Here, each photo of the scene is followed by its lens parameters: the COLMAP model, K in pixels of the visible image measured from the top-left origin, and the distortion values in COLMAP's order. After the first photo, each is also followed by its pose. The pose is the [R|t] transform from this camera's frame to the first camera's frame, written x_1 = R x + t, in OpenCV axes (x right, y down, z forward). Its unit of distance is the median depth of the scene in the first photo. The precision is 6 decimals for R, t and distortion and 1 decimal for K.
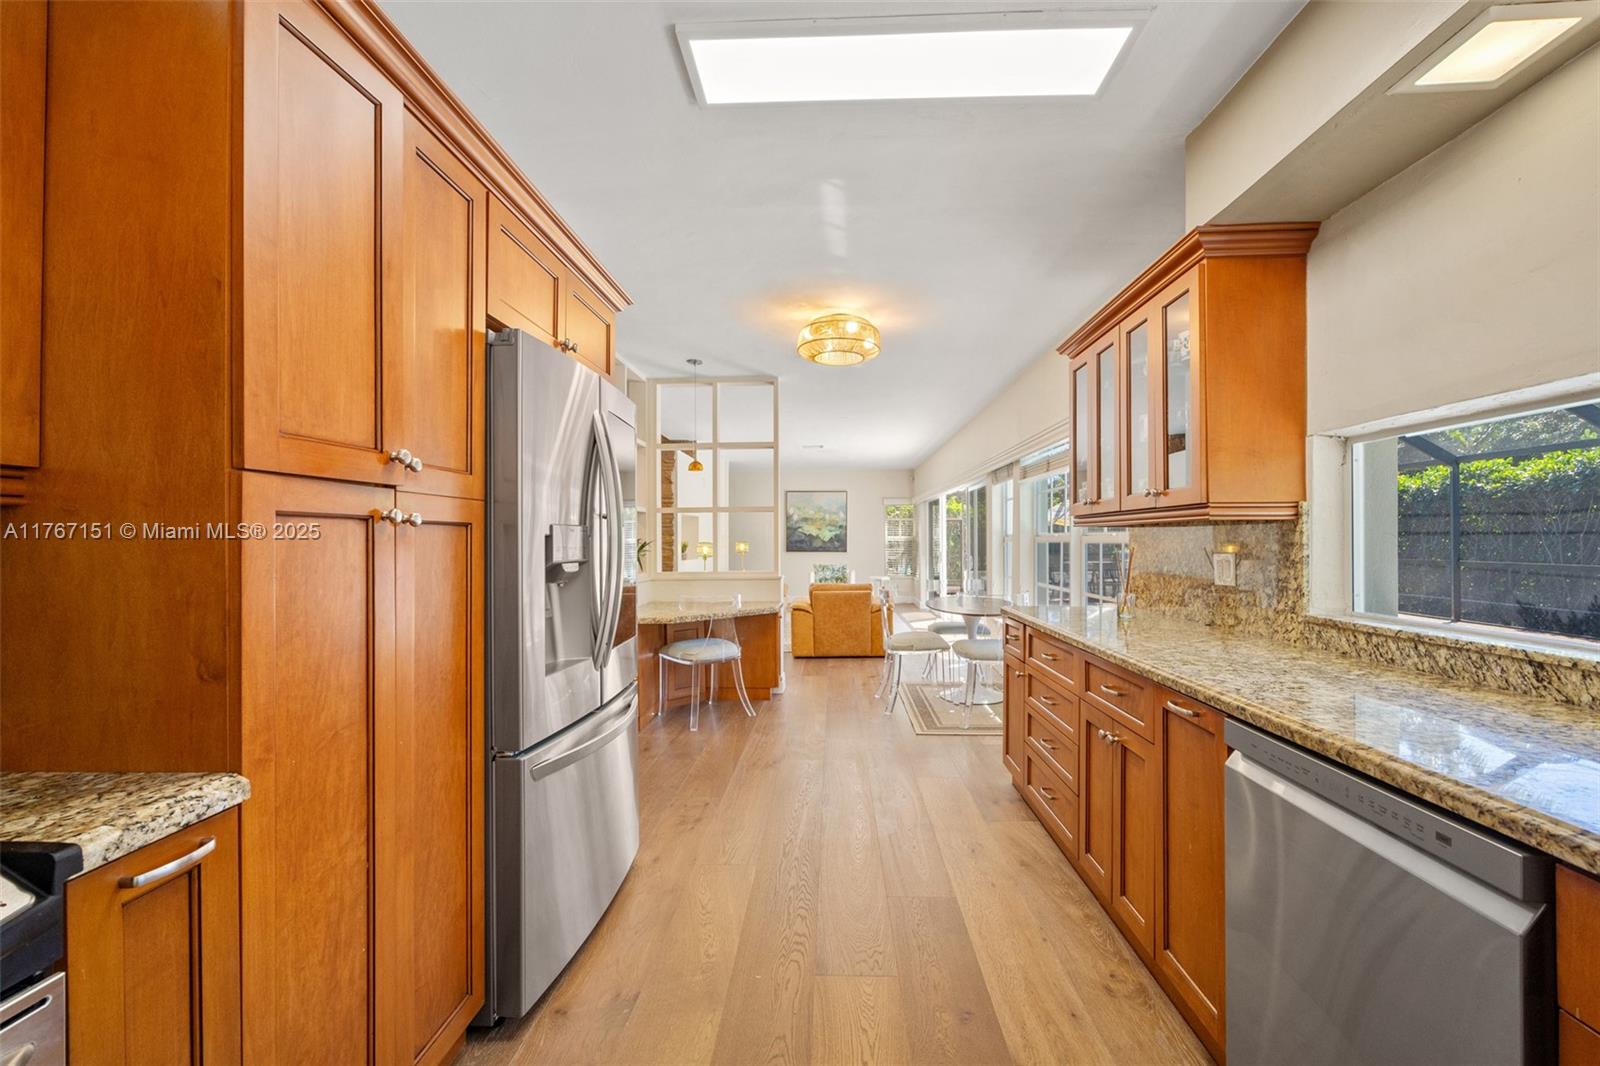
lens RADIAL K [[636.9, 0, 798.5], [0, 636.9, 537.9], [0, 0, 1]] dist [0.000270, -0.000051]
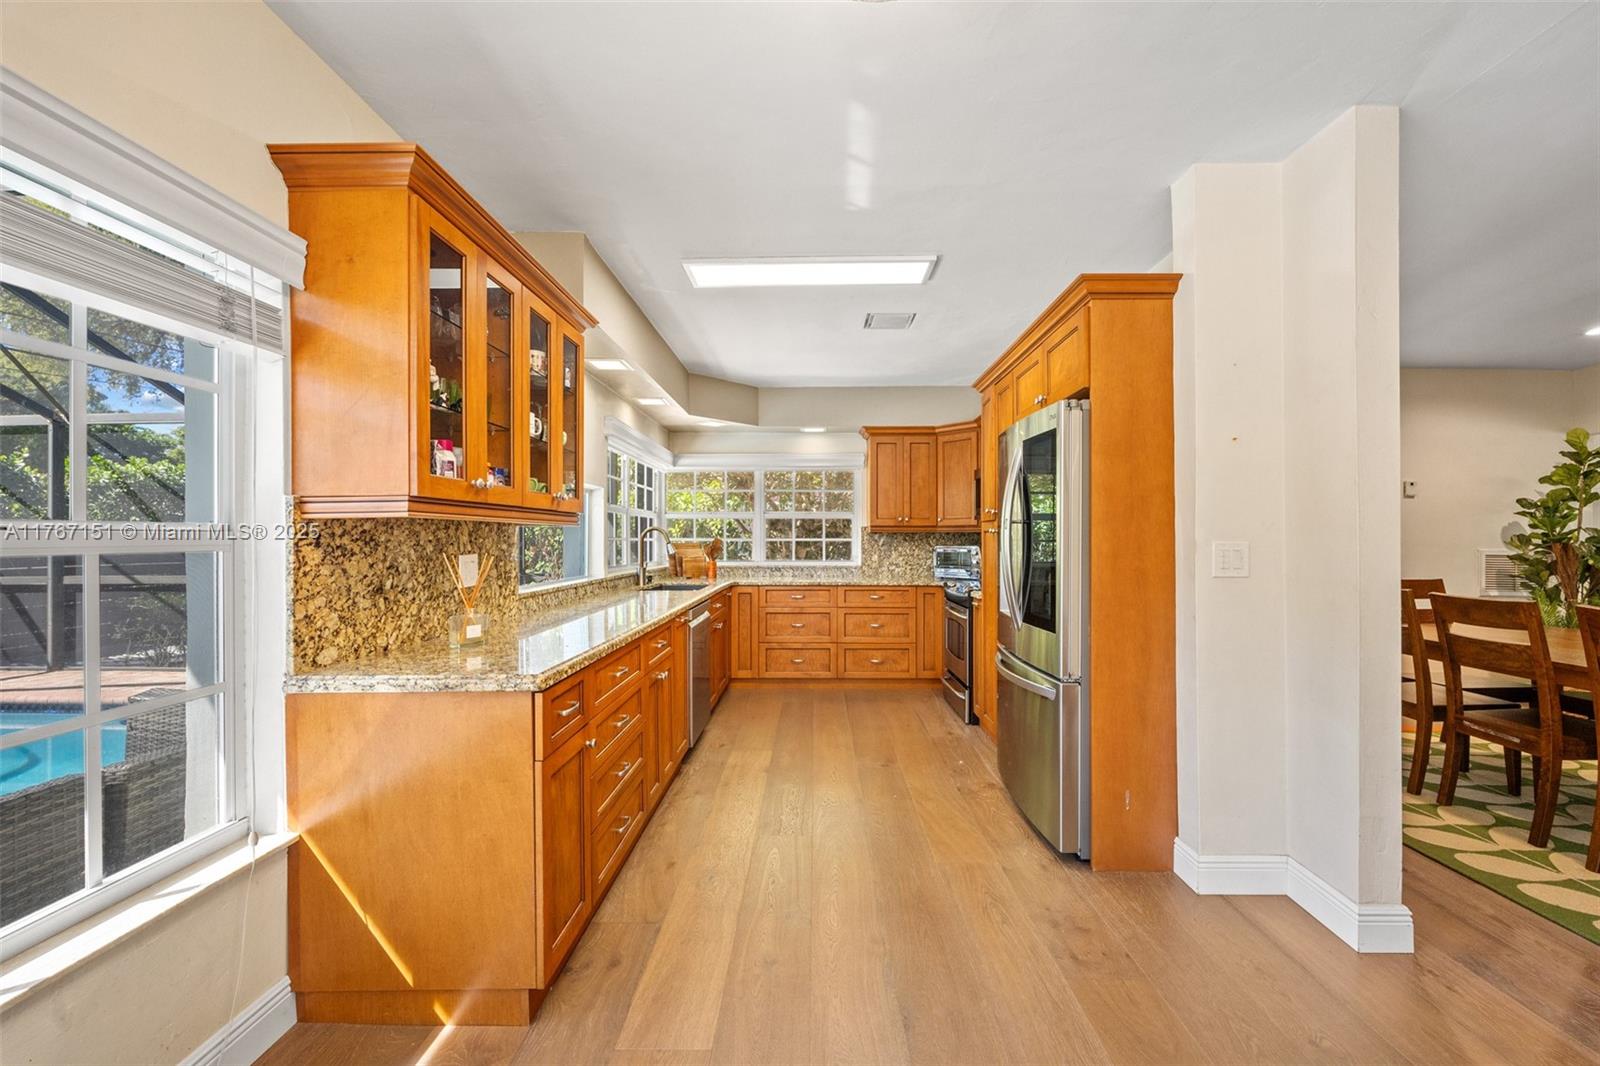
lens RADIAL K [[636.9, 0, 805.6], [0, 636.9, 536.8], [0, 0, 1]] dist [0.000270, -0.000051]
pose [[-0.999335, 0.005029, -0.036107, 0.151188], [0.005183, 0.999978, -0.004172, 0.002750], [0.036085, -0.004356, -0.999339, 1.732649]]
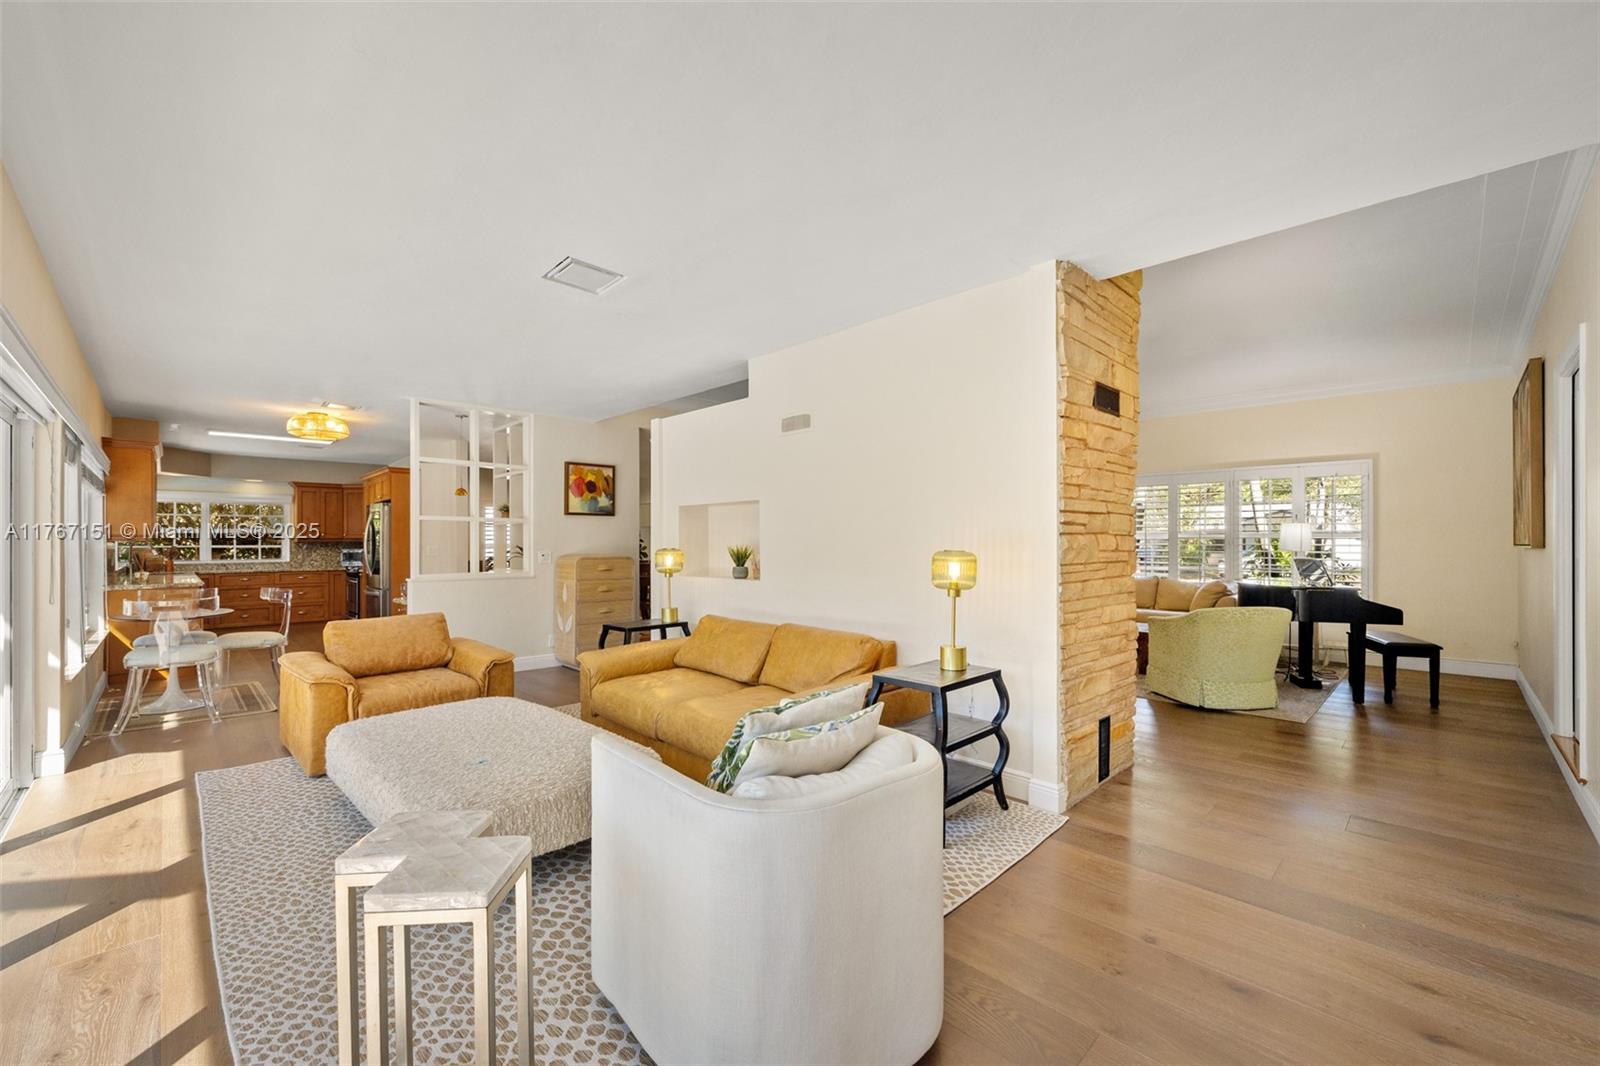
lens RADIAL K [[636.9, 0, 801.2], [0, 636.9, 538.2], [0, 0, 1]] dist [0.000270, -0.000051]
pose [[-0.669864, 0.005161, -0.742466, 0.579761], [0.010633, 0.999940, -0.002642, -0.000560], [0.742408, -0.009664, -0.669878, 3.942066]]
